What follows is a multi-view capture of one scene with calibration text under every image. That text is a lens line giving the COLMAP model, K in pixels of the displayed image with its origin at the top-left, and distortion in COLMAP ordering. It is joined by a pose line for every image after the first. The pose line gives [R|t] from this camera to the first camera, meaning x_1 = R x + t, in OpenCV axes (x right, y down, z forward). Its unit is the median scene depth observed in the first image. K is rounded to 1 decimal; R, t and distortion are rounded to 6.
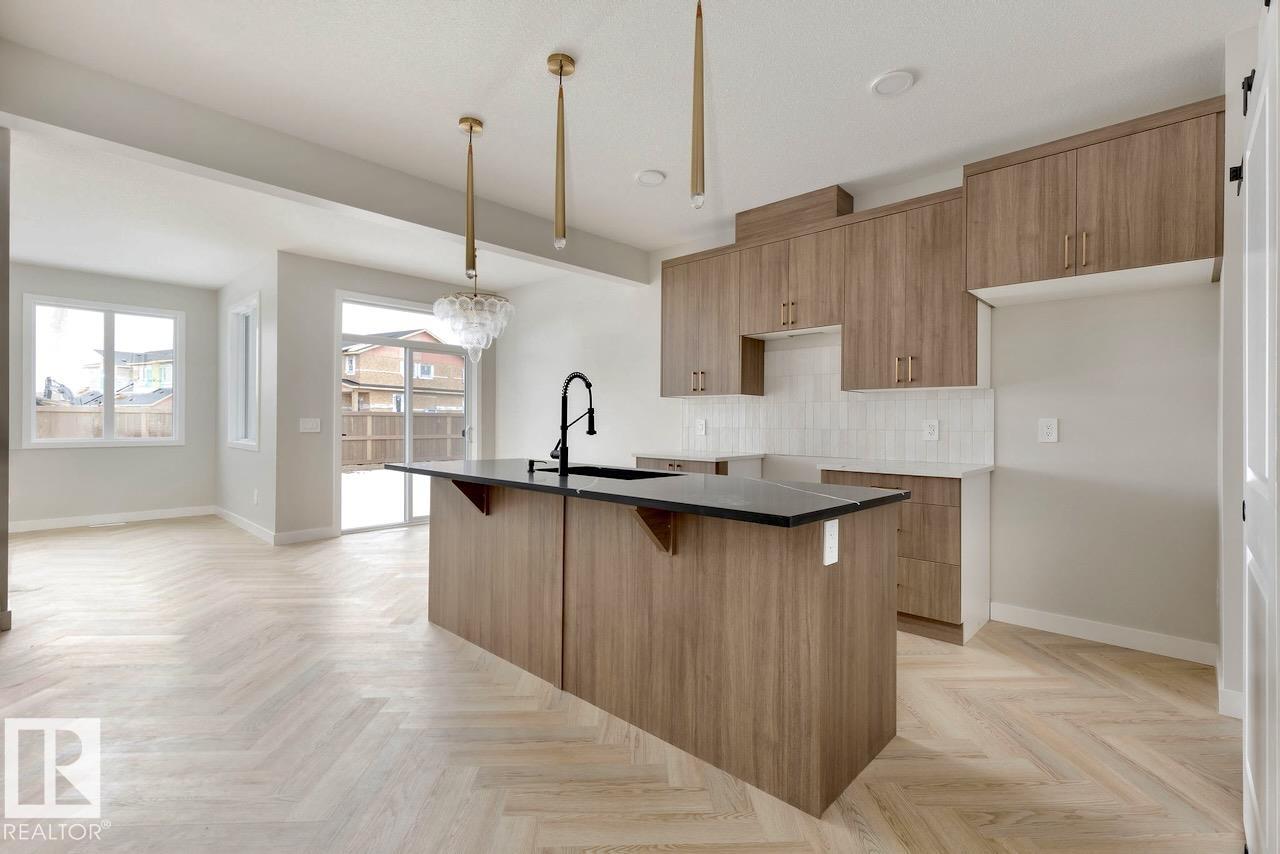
lens RADIAL K [[571.7, 0, 639.9], [0, 571.7, 421.1], [0, 0, 1]] dist [0.003115, 0.000306]
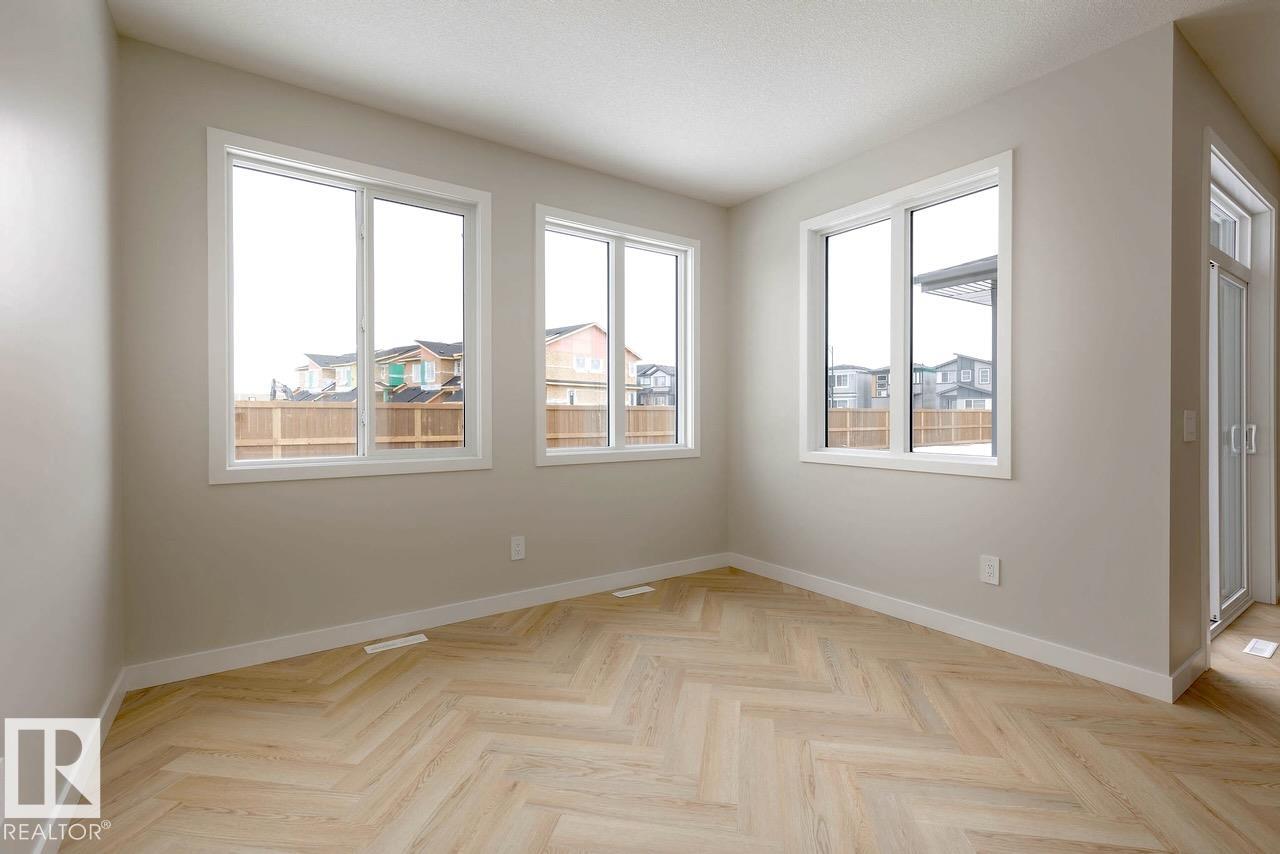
lens RADIAL K [[571.7, 0, 639.9], [0, 571.7, 421.1], [0, 0, 1]] dist [0.003115, 0.000306]
pose [[0.978124, -0.003993, -0.207984, -1.762038], [0.006319, 0.999925, 0.010521, -0.009083], [0.207926, -0.011605, 0.978076, 0.920985]]
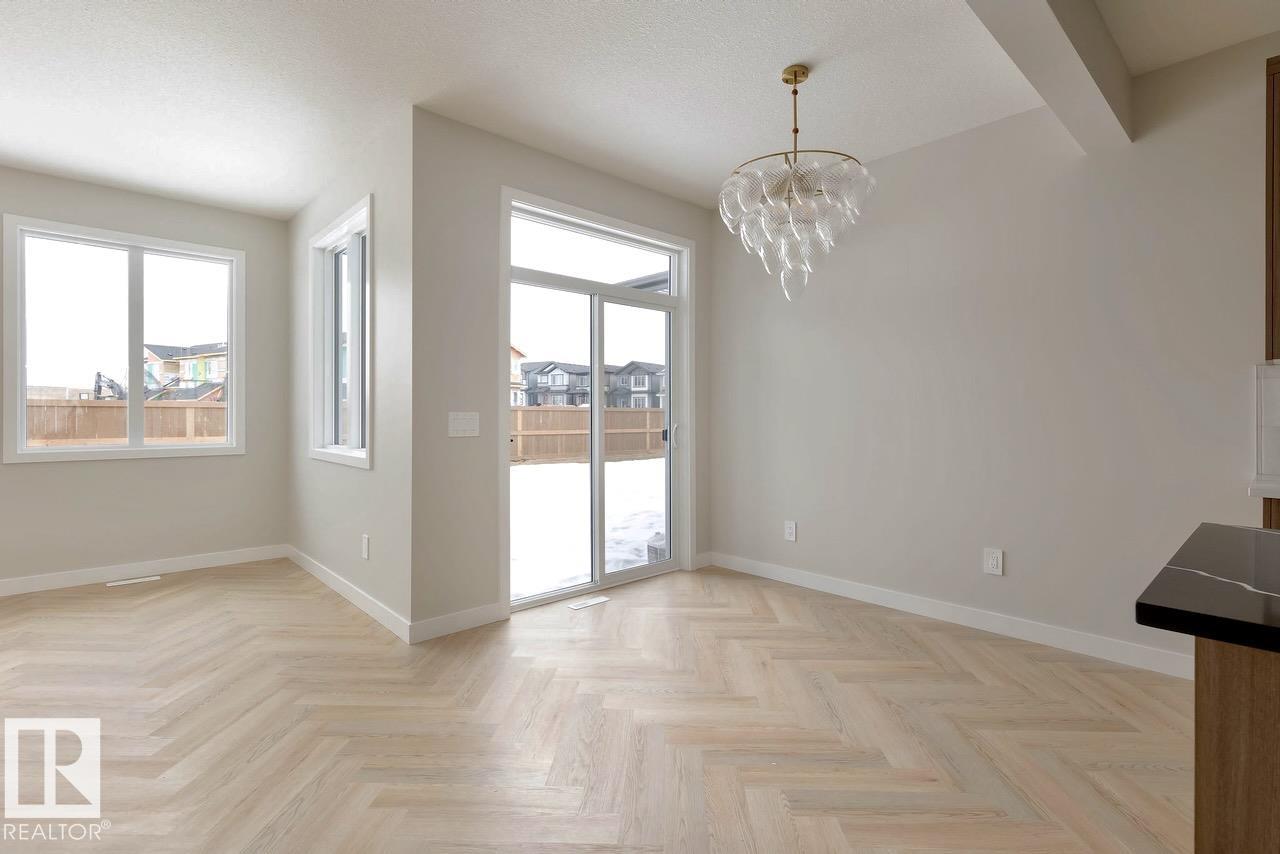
lens RADIAL K [[601.9, 0, 637.4], [0, 601.9, 417.9], [0, 0, 1]] dist [-0.000606, -0.000052]
pose [[0.997229, -0.003679, -0.074302, -0.710309], [0.004071, 0.999979, 0.005123, -0.003834], [0.074282, -0.005412, 0.997223, 0.831630]]
